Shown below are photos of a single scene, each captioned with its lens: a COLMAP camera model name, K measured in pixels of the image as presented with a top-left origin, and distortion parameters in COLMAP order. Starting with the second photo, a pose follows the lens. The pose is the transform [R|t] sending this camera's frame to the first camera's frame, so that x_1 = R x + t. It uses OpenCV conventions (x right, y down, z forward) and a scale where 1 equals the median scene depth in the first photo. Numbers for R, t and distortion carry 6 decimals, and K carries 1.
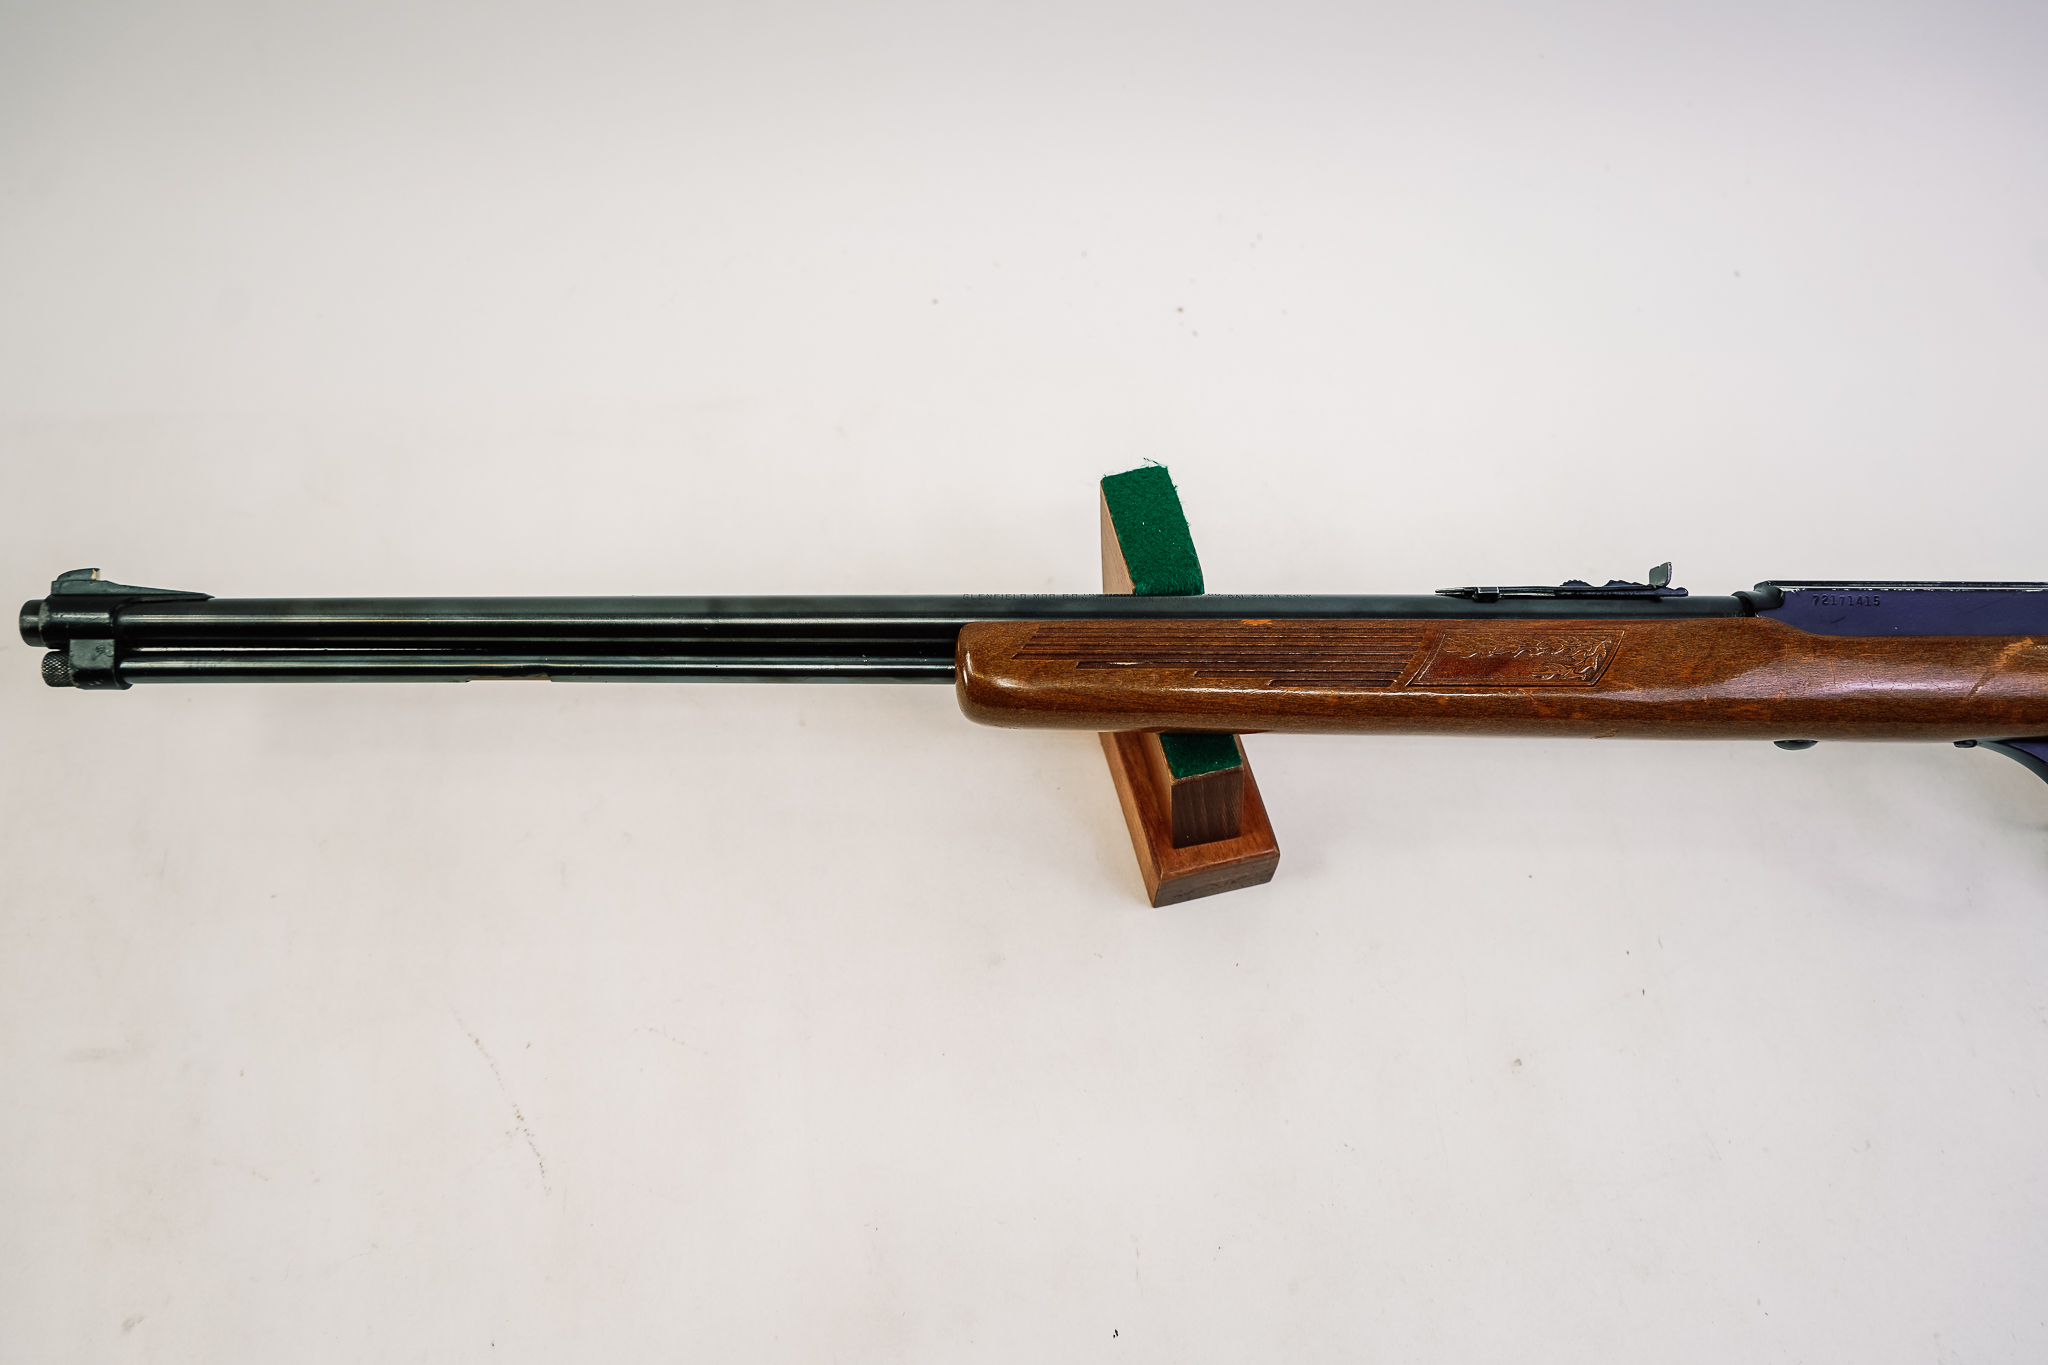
lens RADIAL K [[1641.3, 0, 1024.0], [0, 1641.3, 682.5], [0, 0, 1]] dist [-0.007219, 0.004328]
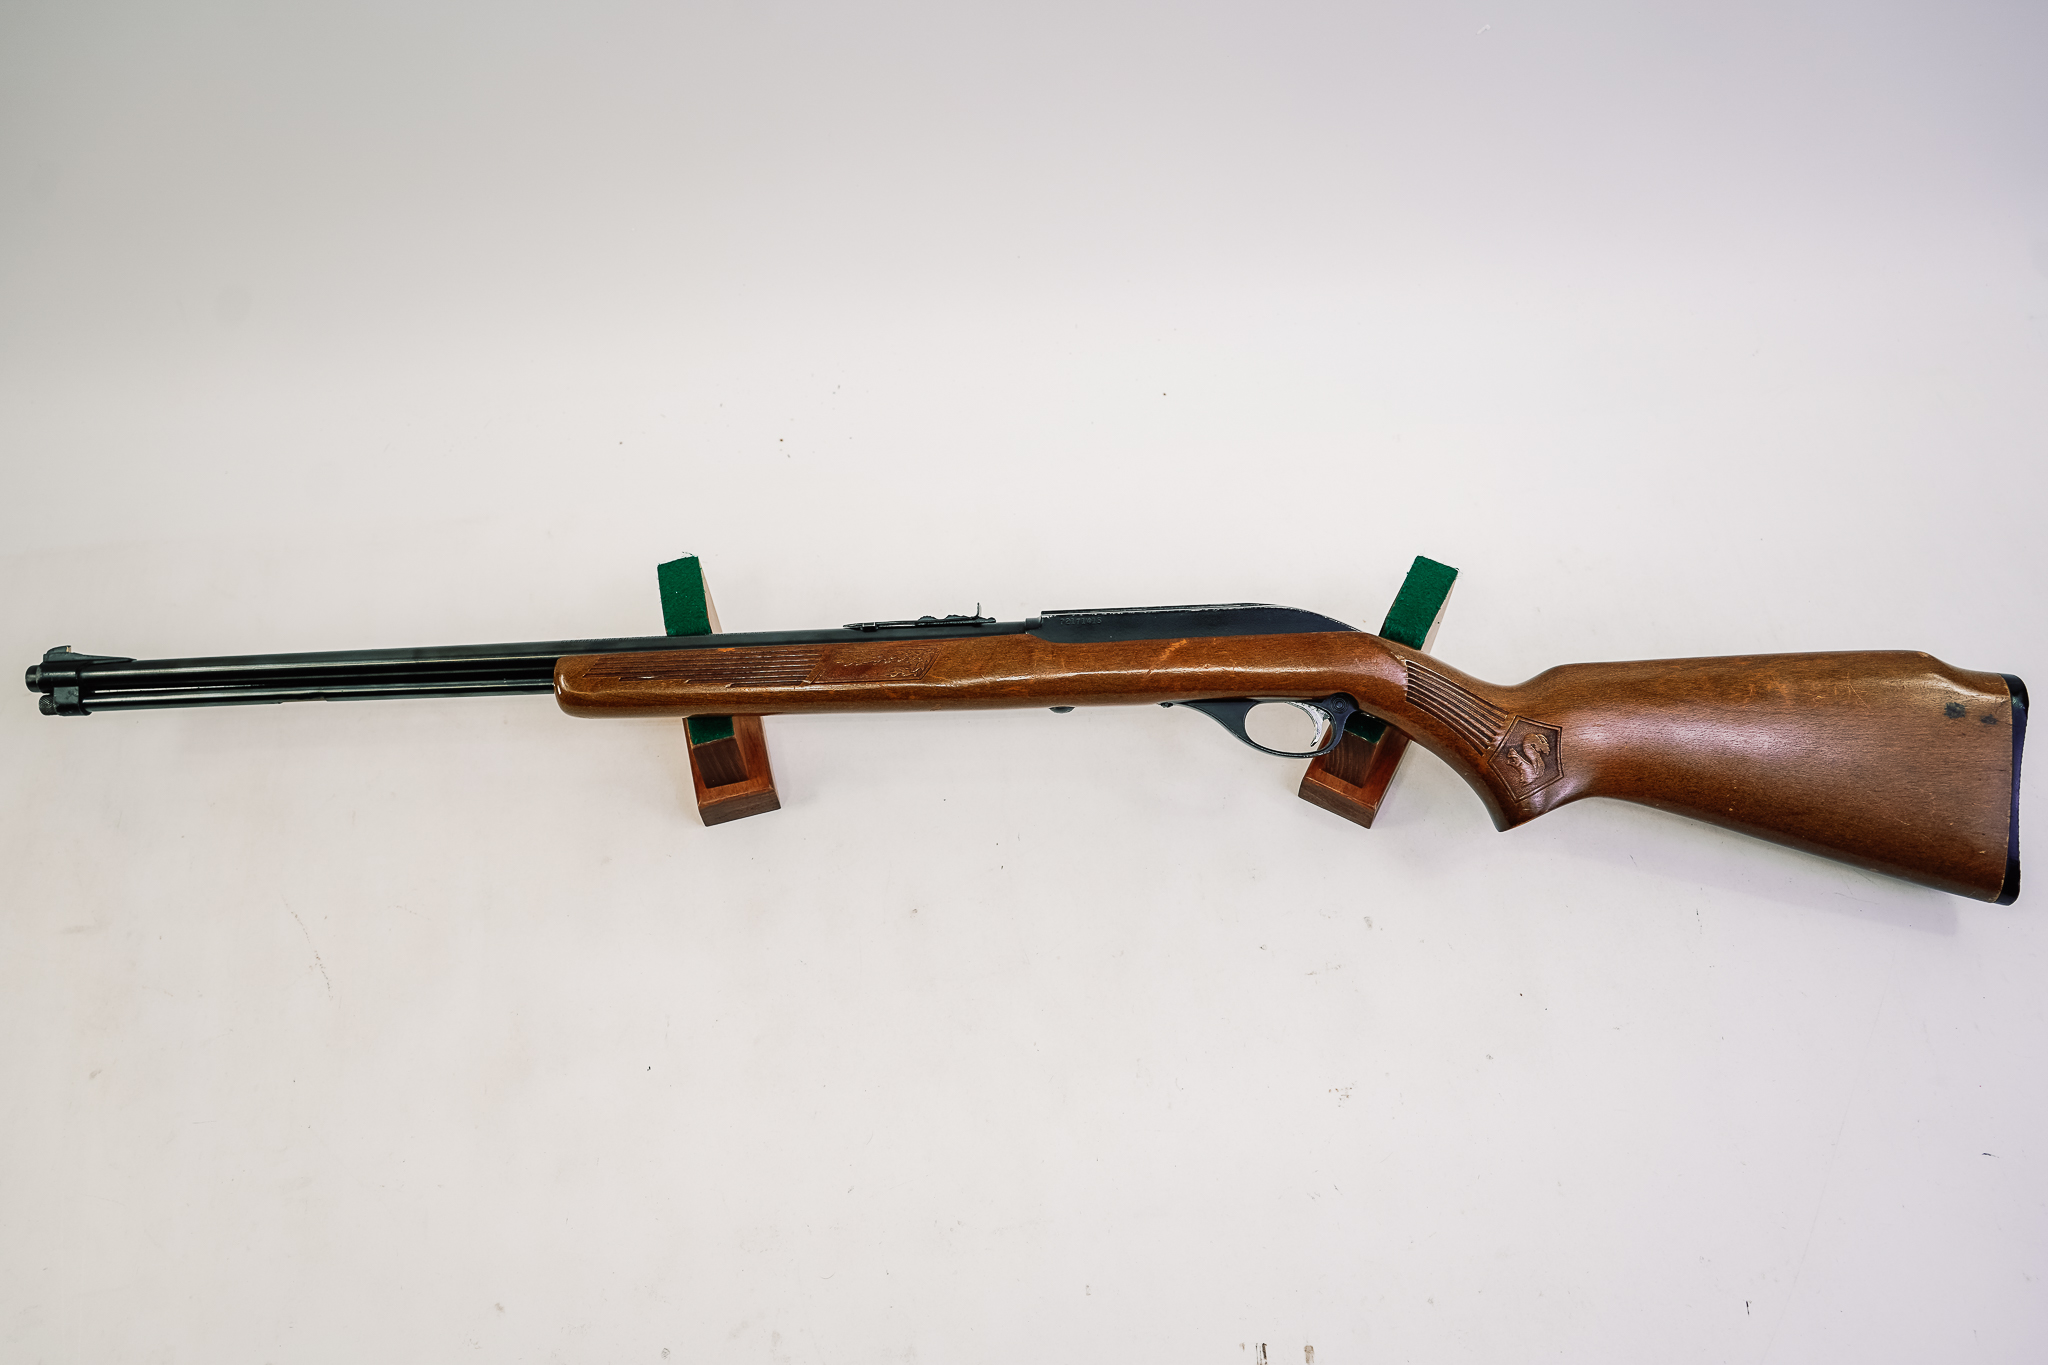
lens RADIAL K [[1641.3, 0, 1024.0], [0, 1641.3, 682.5], [0, 0, 1]] dist [-0.007219, 0.004328]
pose [[0.997288, -0.039607, -0.062037, 0.543878], [0.038993, 0.999178, -0.011071, 0.027290], [0.062425, 0.008622, 0.998012, -0.659050]]
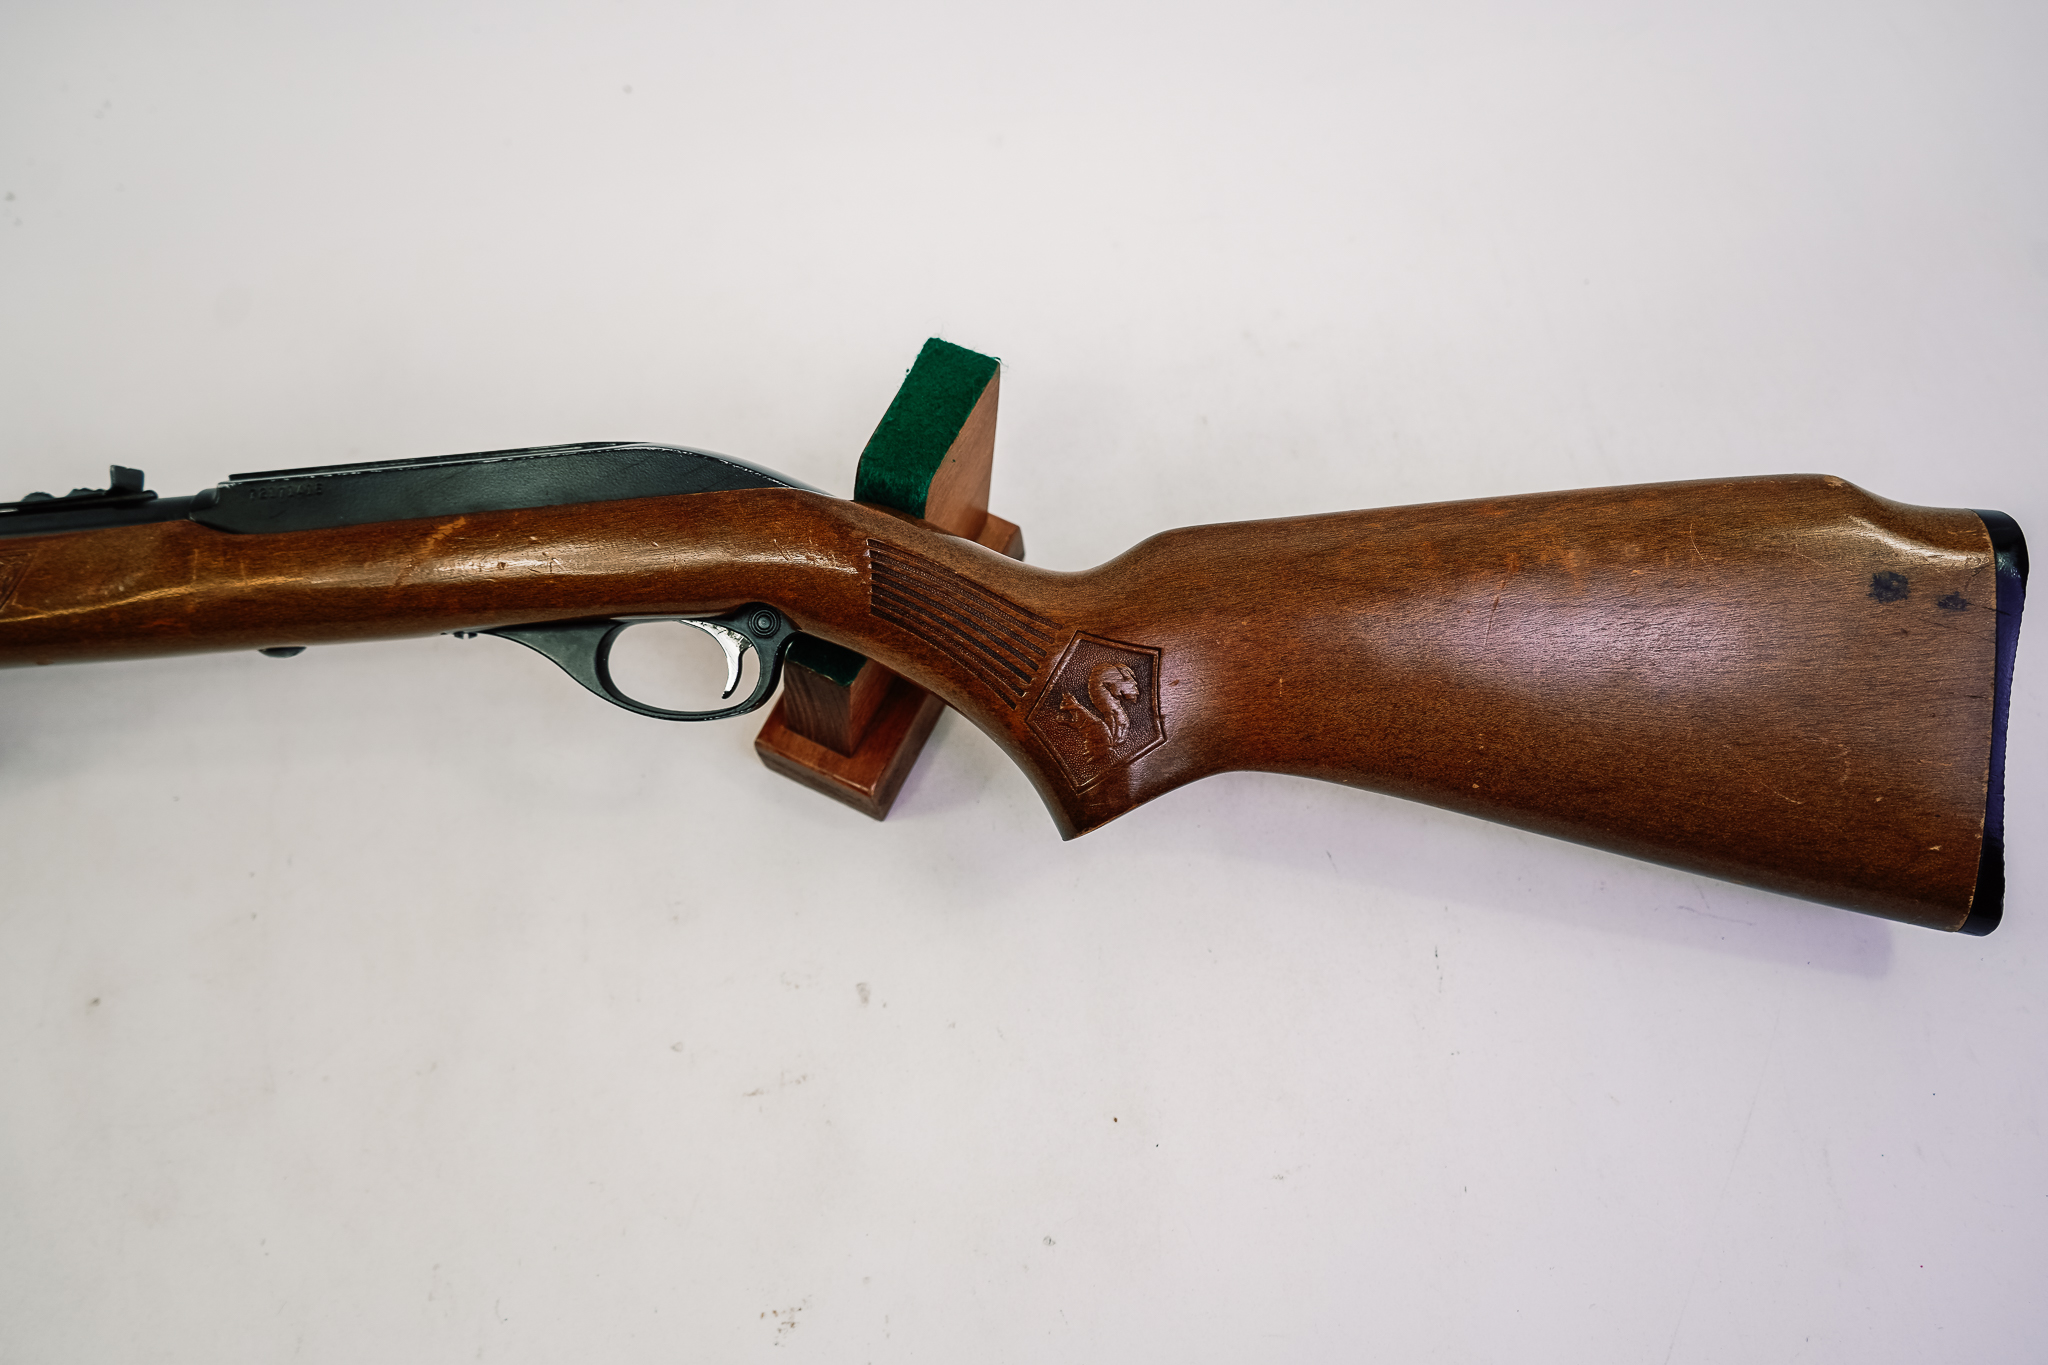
lens RADIAL K [[1648.7, 0, 1024.0], [0, 1648.7, 682.5], [0, 0, 1]] dist [-0.009297, -0.001688]
pose [[0.994471, -0.078448, -0.069802, 0.957996], [0.085766, 0.990346, 0.108895, -0.009787], [0.060586, -0.114280, 0.991599, 0.113151]]
